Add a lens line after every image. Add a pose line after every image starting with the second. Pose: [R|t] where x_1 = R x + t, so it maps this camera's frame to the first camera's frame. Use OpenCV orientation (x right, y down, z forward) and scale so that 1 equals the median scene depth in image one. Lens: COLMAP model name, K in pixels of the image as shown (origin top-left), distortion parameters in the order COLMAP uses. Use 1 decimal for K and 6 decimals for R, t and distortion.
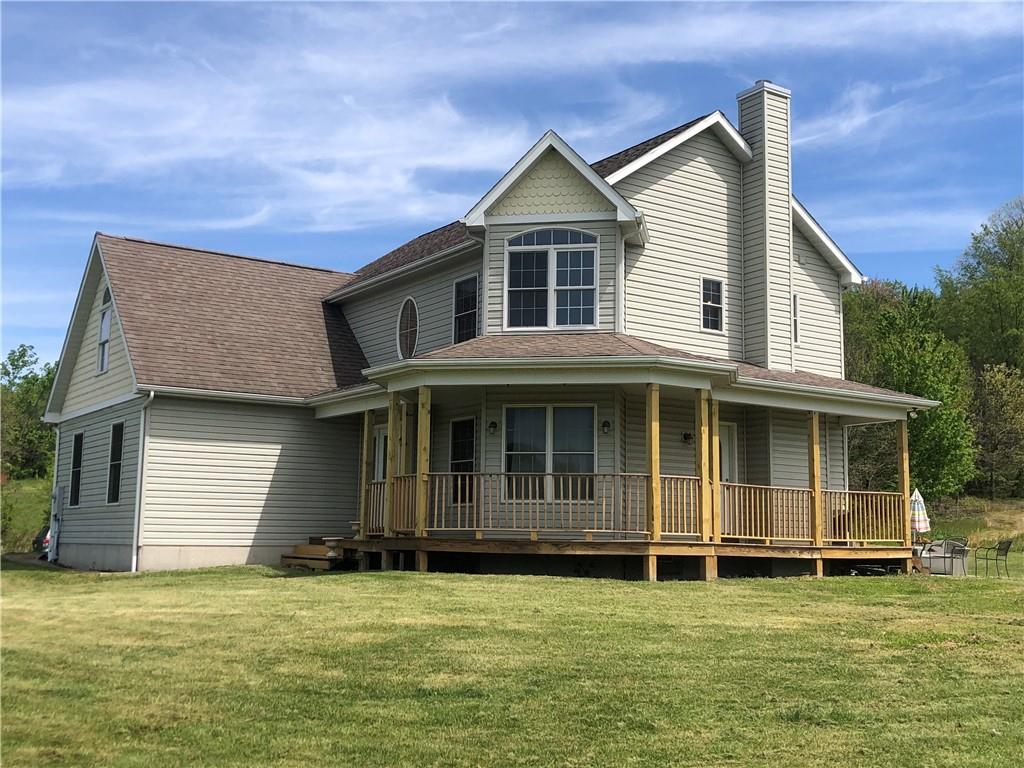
lens RADIAL K [[1174.6, 0, 512.0], [0, 1174.6, 384.0], [0, 0, 1]] dist [0.084686, -0.306243]
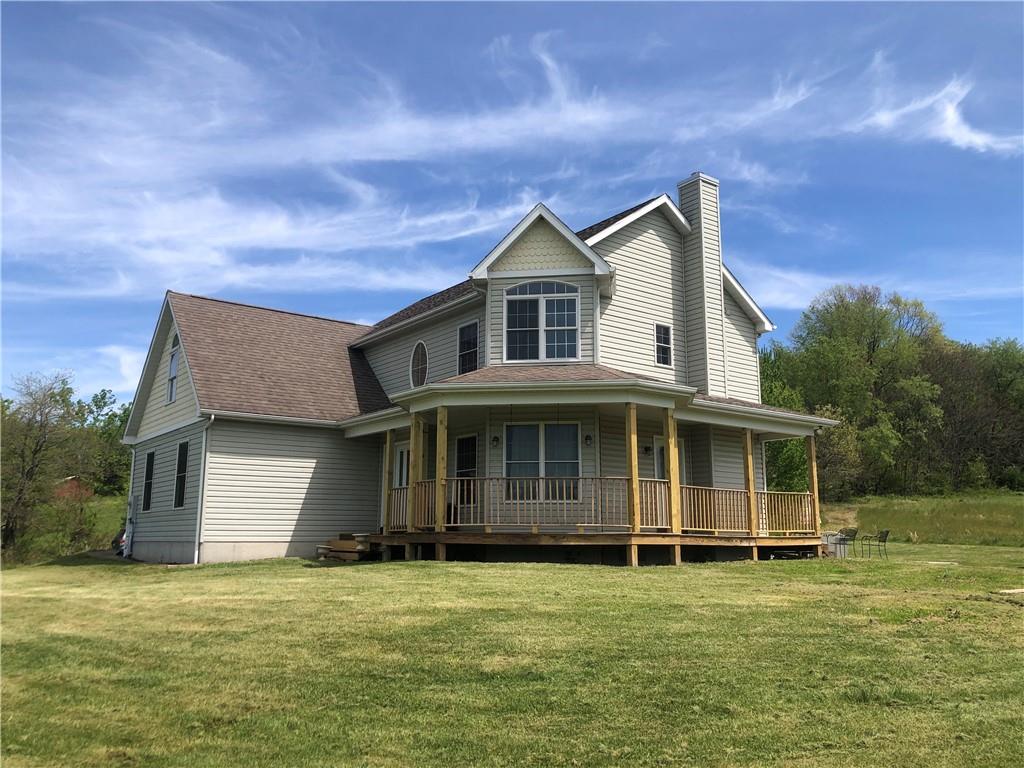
lens RADIAL K [[846.3, 0, 512.0], [0, 846.3, 384.0], [0, 0, 1]] dist [0.006917, -0.006547]
pose [[0.998608, -0.002238, 0.052700, -0.044390], [0.004736, 0.998869, -0.047319, 0.018437], [-0.052534, 0.047502, 0.997489, 0.114457]]
